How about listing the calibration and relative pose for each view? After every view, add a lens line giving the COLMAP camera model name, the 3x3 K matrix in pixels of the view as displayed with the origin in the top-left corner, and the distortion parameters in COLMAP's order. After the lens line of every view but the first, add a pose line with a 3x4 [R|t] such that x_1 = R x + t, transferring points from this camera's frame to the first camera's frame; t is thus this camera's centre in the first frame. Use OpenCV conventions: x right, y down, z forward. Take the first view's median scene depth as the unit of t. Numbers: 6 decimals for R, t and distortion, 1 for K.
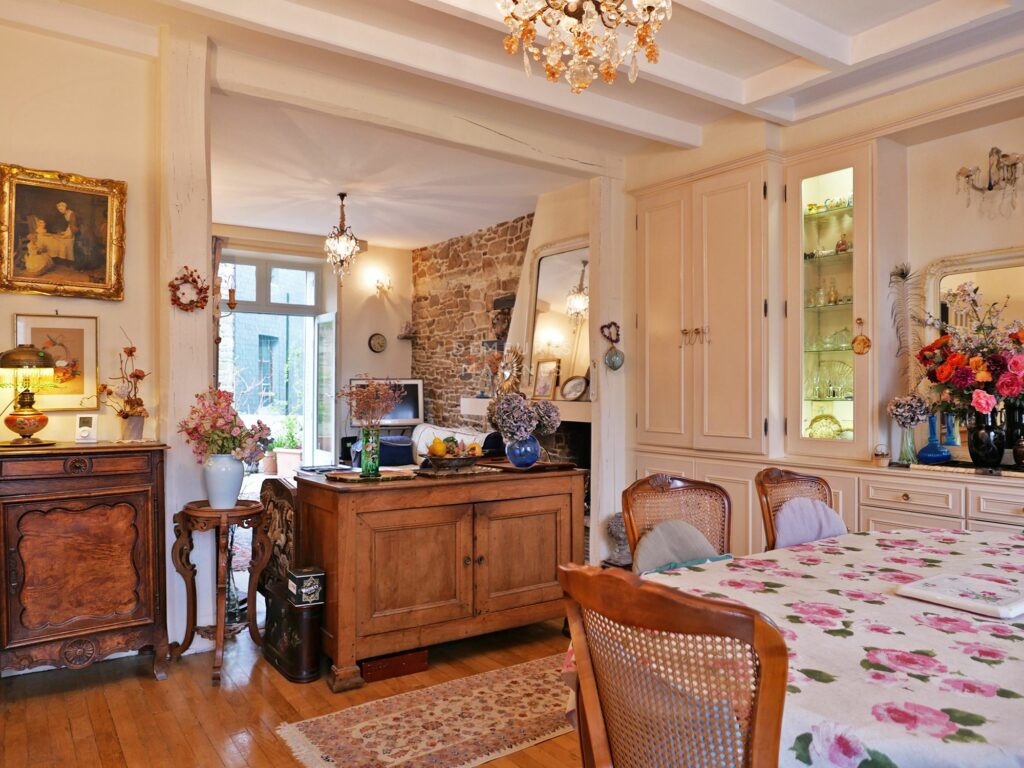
lens RADIAL K [[731.4, 0, 510.9], [0, 731.4, 387.2], [0, 0, 1]] dist [-0.045991, 0.031862]
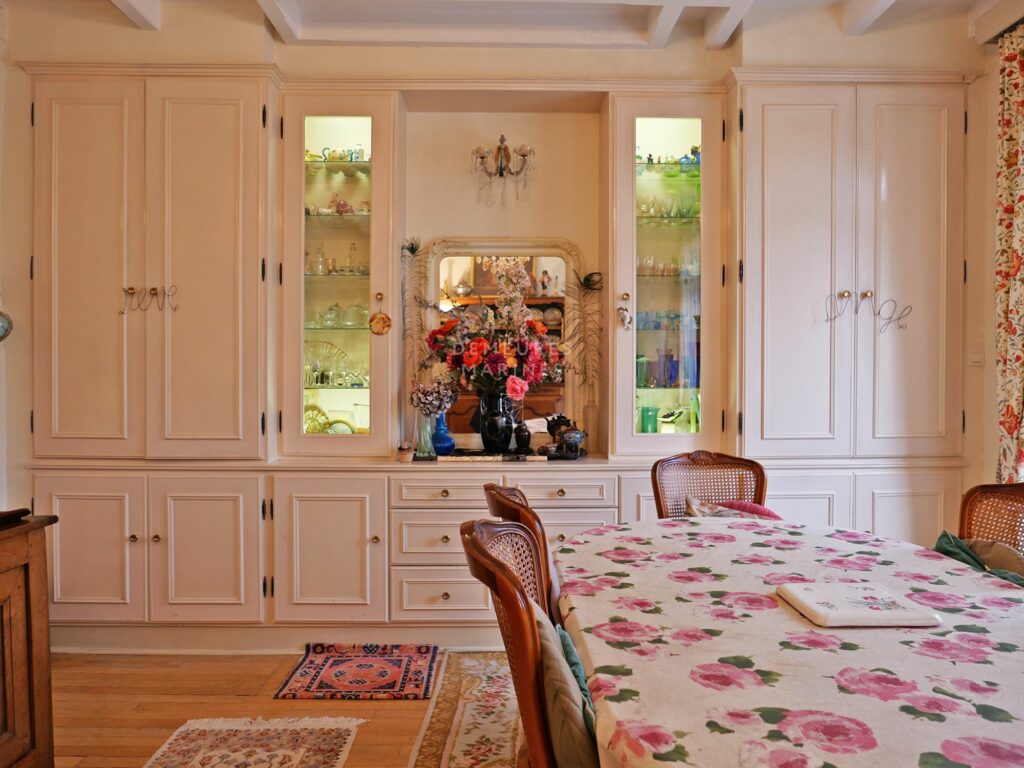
lens RADIAL K [[731.4, 0, 510.9], [0, 731.4, 387.2], [0, 0, 1]] dist [-0.045991, 0.031862]
pose [[0.562405, -0.011519, 0.826782, -0.165897], [-0.004987, 0.999838, 0.017323, 0.001720], [-0.826847, -0.013866, 0.562256, 0.409608]]
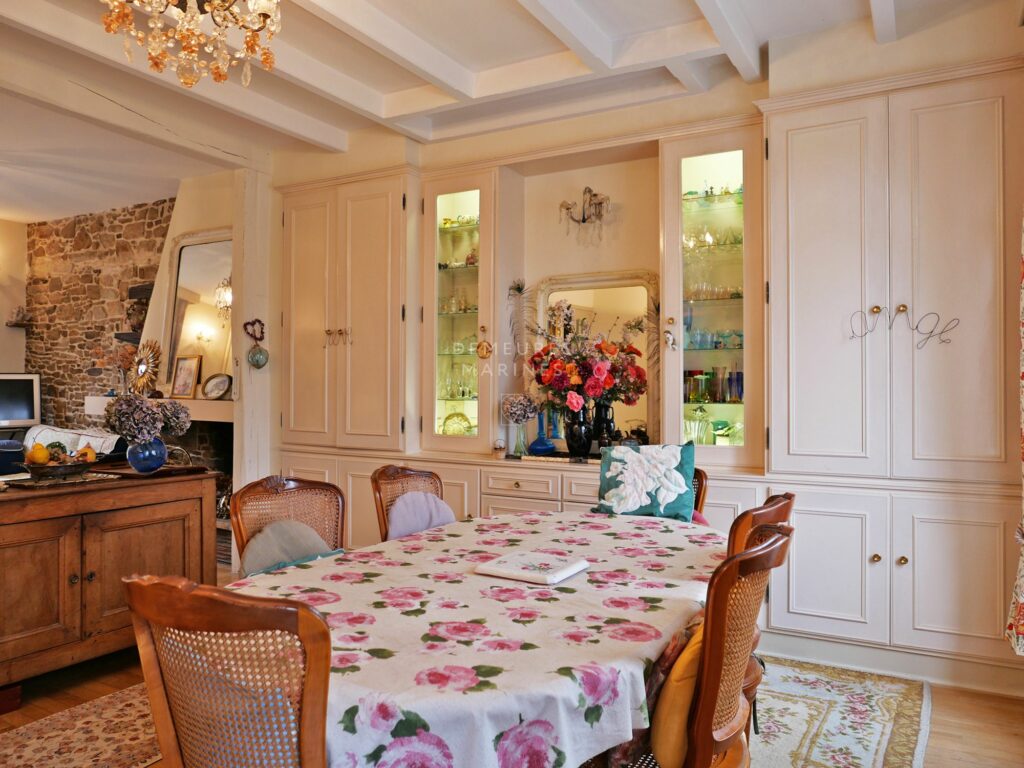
lens RADIAL K [[731.4, 0, 510.9], [0, 731.4, 387.2], [0, 0, 1]] dist [-0.045991, 0.031862]
pose [[0.903374, 0.004760, 0.428826, 0.042258], [-0.007263, 0.999965, 0.004199, -0.006903], [-0.428791, -0.006908, 0.903377, -0.035187]]
